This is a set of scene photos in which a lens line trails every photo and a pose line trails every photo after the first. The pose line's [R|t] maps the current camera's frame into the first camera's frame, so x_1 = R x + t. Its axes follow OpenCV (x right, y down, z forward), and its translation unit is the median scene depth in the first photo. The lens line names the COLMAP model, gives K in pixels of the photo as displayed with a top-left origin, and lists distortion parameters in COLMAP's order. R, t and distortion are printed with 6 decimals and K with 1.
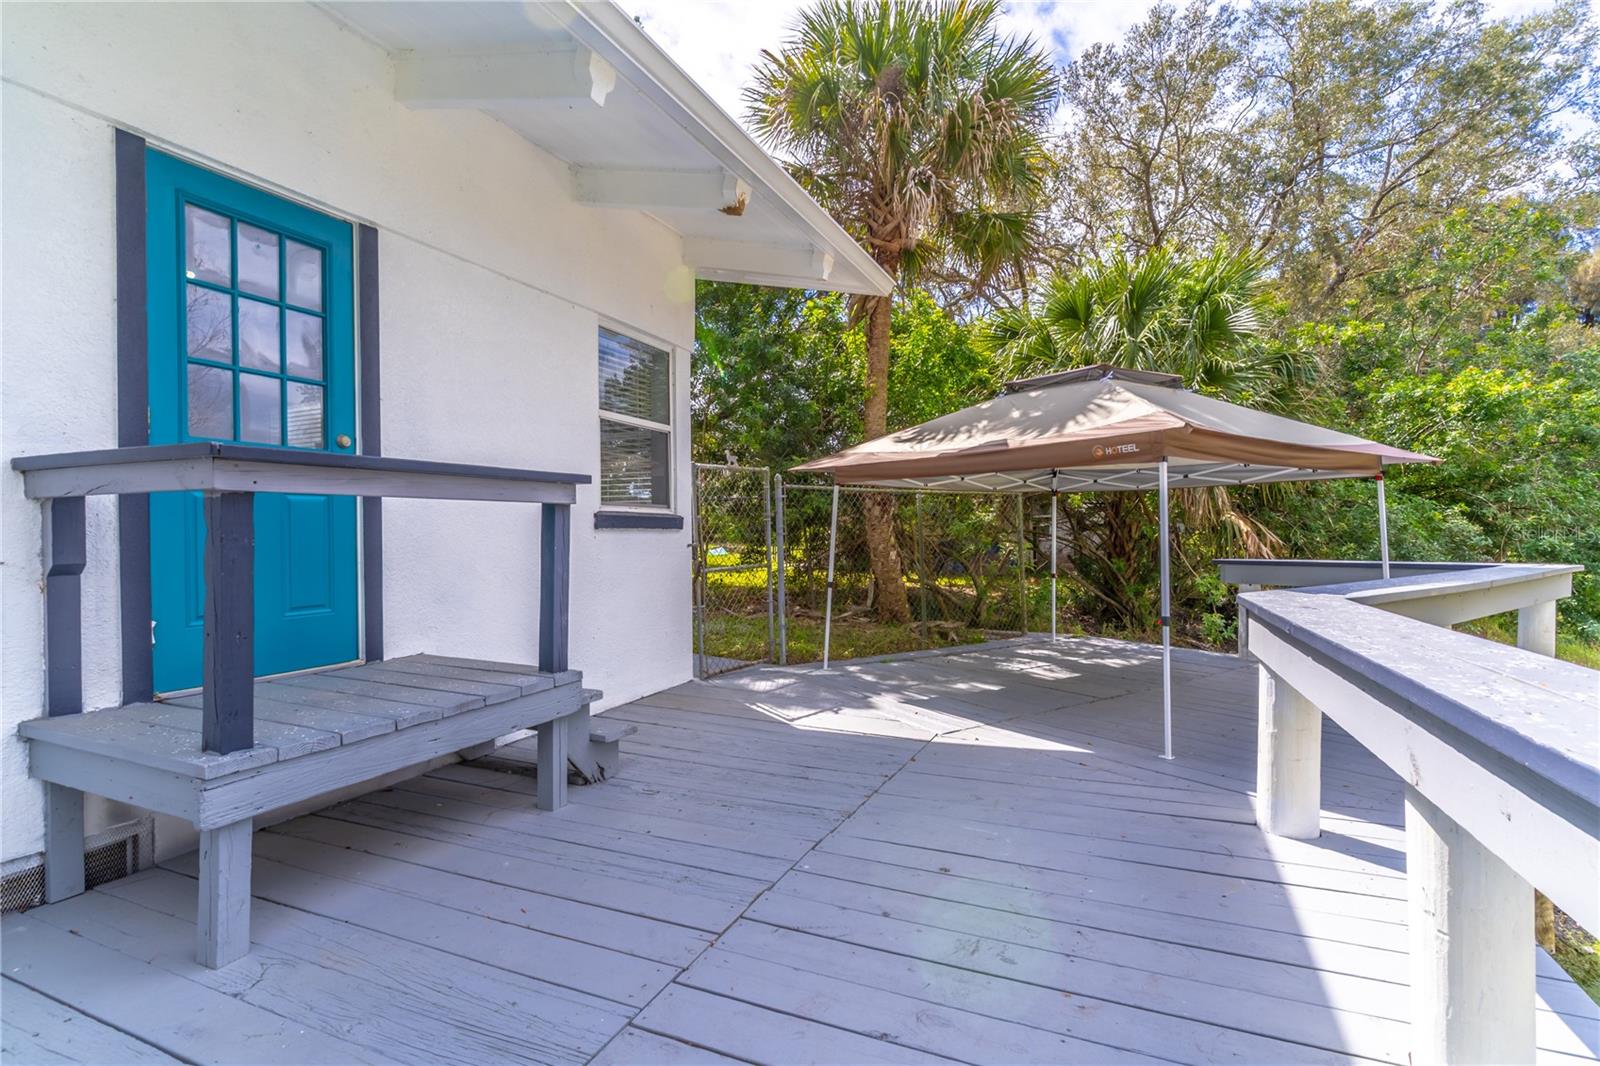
lens RADIAL K [[770.2, 0, 800.0], [0, 770.2, 533.0], [0, 0, 1]] dist [0.000020, 0.000274]
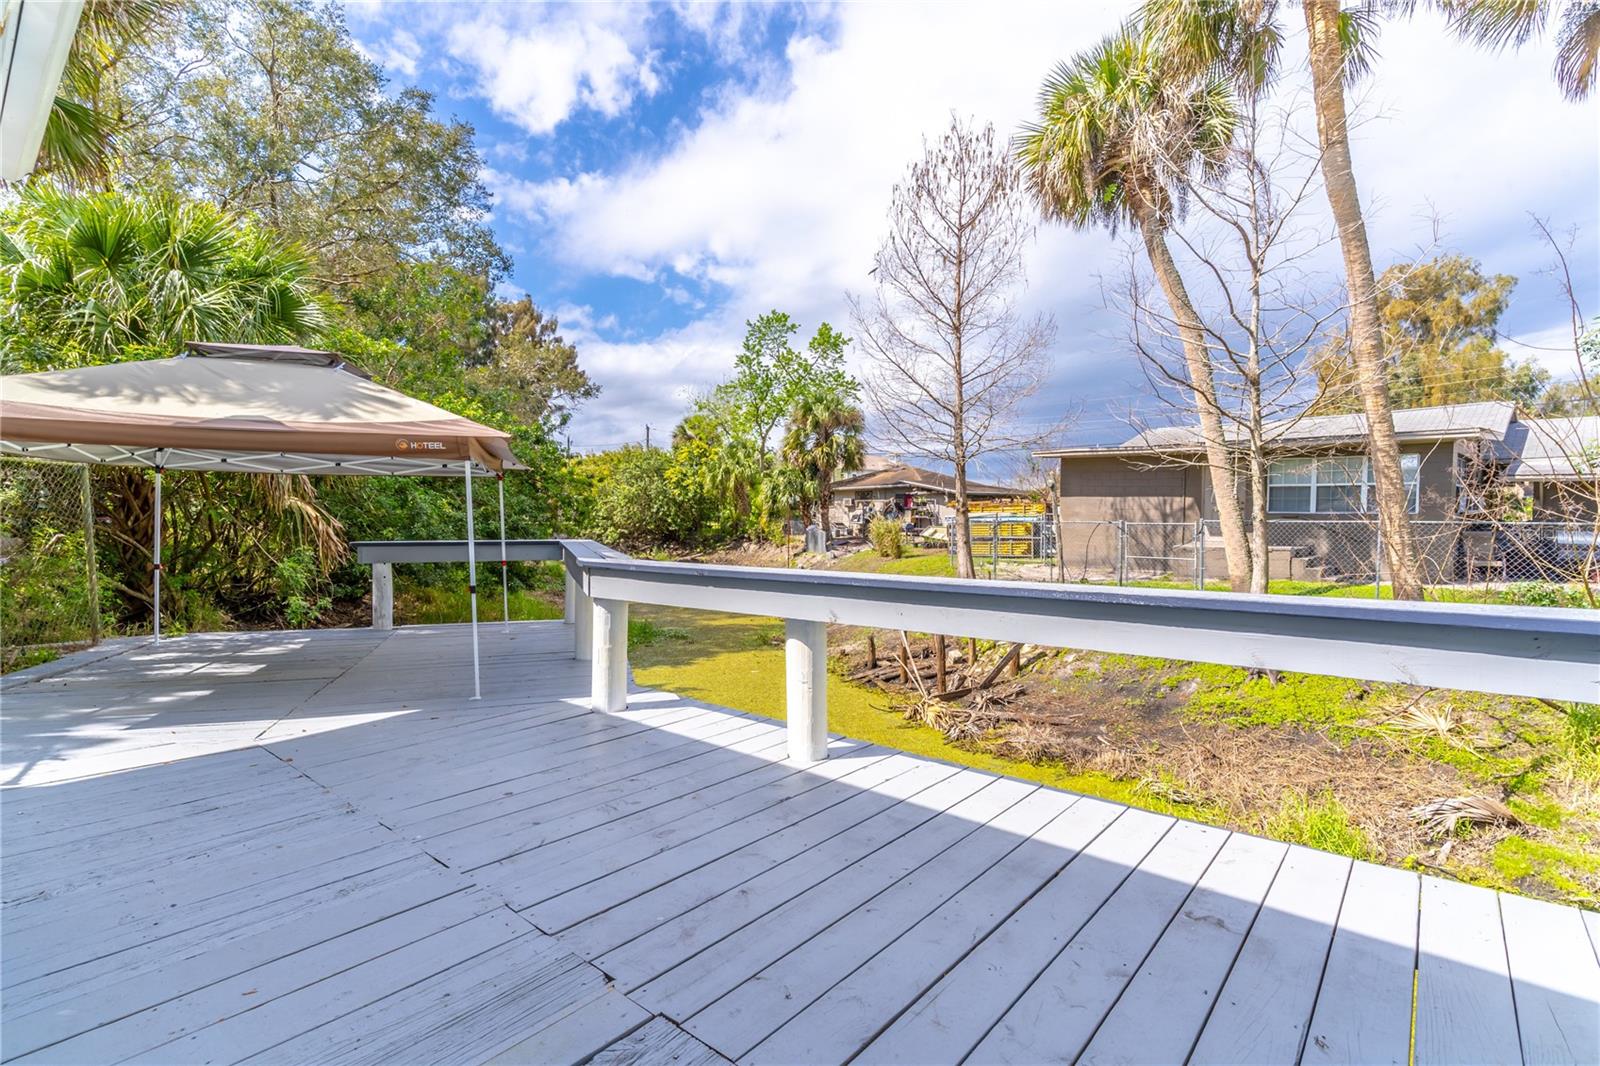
lens RADIAL K [[773.0, 0, 801.5], [0, 773.0, 521.9], [0, 0, 1]] dist [0.001878, 0.000930]
pose [[0.278272, 0.006819, 0.960478, -0.549190], [-0.013375, 0.999905, -0.003224, 0.002342], [-0.960409, -0.011949, 0.278337, 0.136040]]
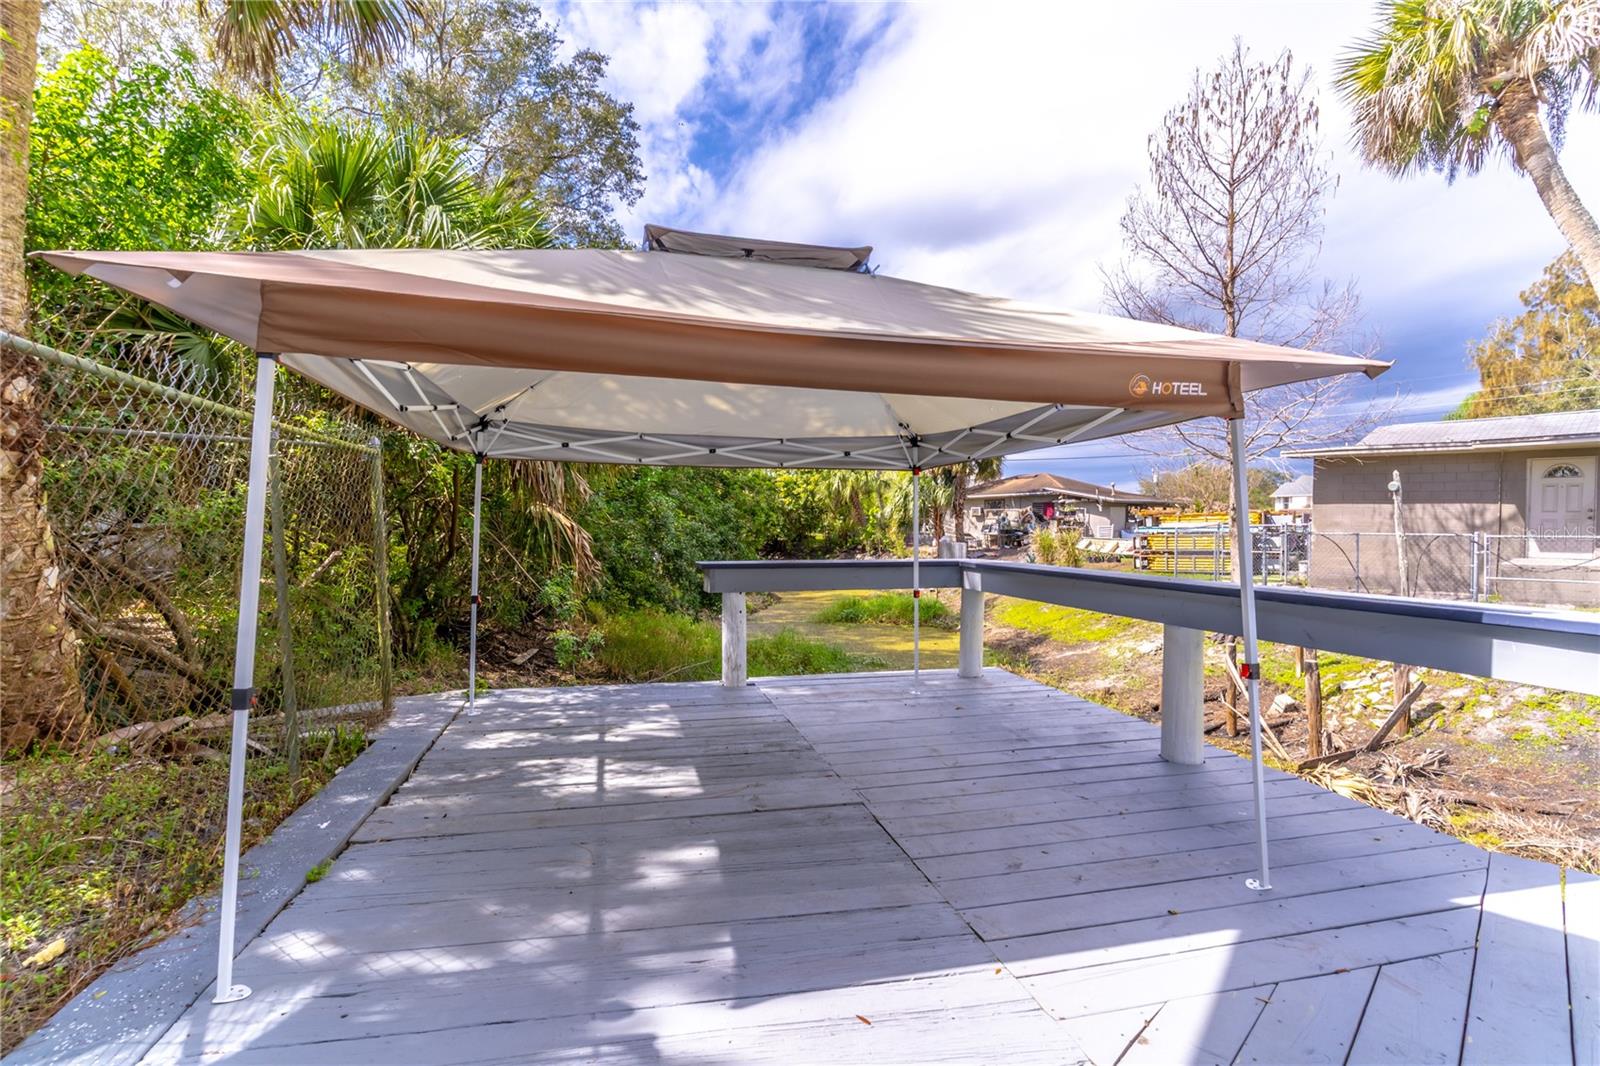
lens RADIAL K [[770.2, 0, 800.0], [0, 770.2, 533.0], [0, 0, 1]] dist [0.000020, 0.000274]
pose [[0.353780, 0.006215, 0.935308, -0.238312], [-0.017255, 0.999851, -0.000117, 0.006798], [-0.935170, -0.016097, 0.353834, 1.072812]]
